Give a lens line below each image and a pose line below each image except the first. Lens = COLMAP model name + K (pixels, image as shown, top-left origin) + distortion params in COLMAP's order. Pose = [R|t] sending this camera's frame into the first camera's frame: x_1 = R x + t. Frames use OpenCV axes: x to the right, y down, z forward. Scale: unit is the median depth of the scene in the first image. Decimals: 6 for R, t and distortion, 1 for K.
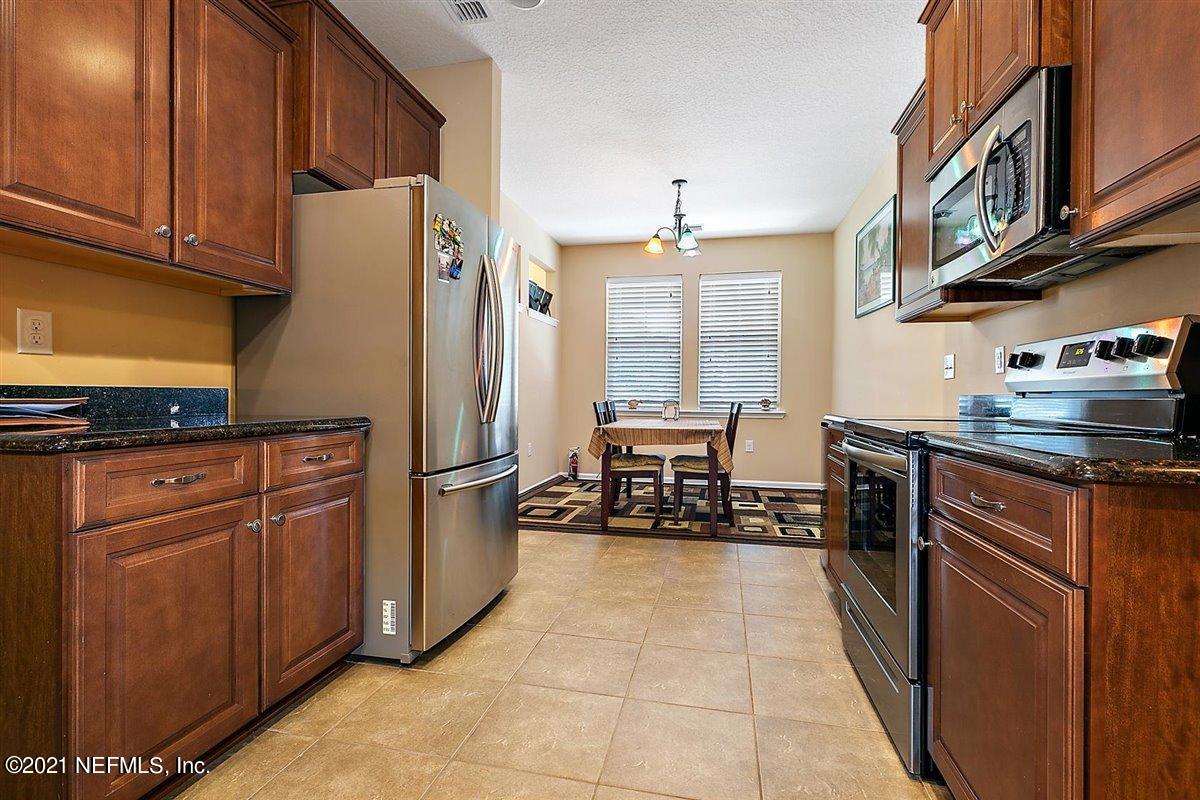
lens RADIAL K [[535.7, 0, 600.0], [0, 535.7, 400.0], [0, 0, 1]] dist [0.000125, 0.000021]
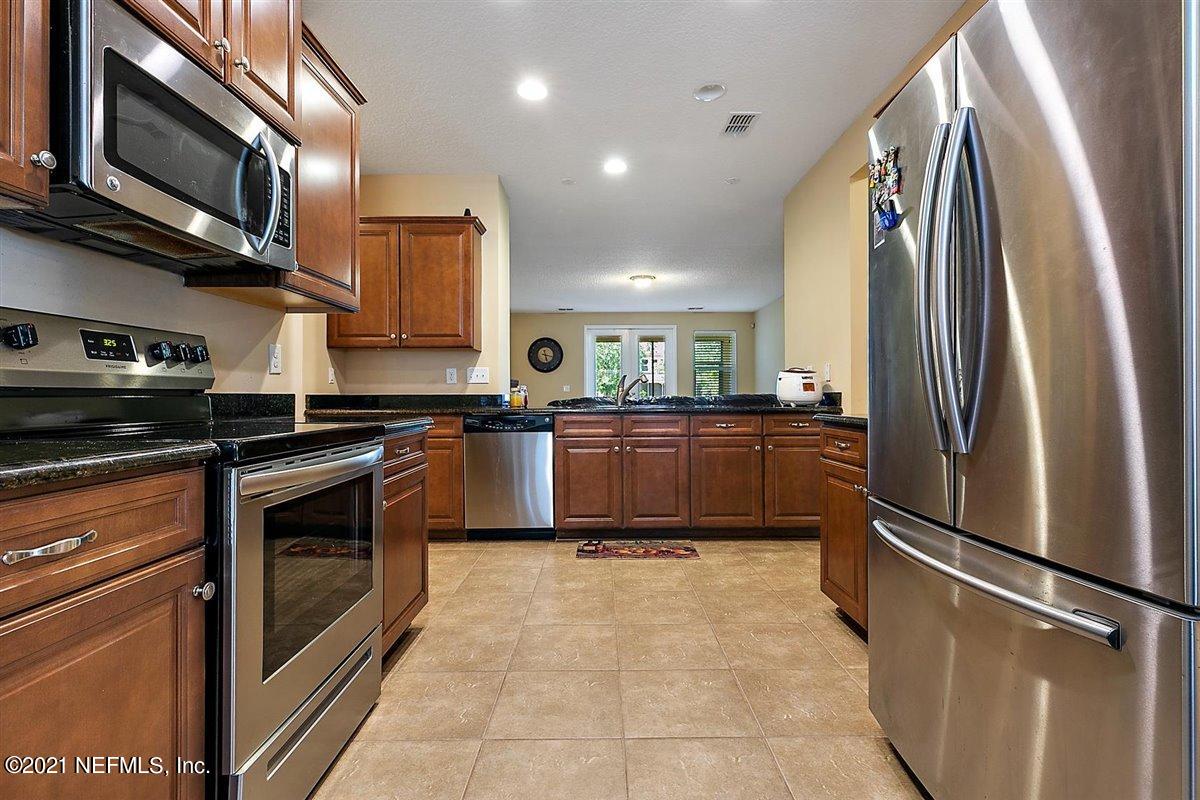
lens RADIAL K [[535.7, 0, 600.0], [0, 535.7, 400.0], [0, 0, 1]] dist [0.000125, 0.000021]
pose [[-0.974981, -0.005178, -0.222227, 0.299682], [-0.006626, 0.999961, 0.005774, -0.006875], [0.222188, 0.007102, -0.974978, 1.950711]]
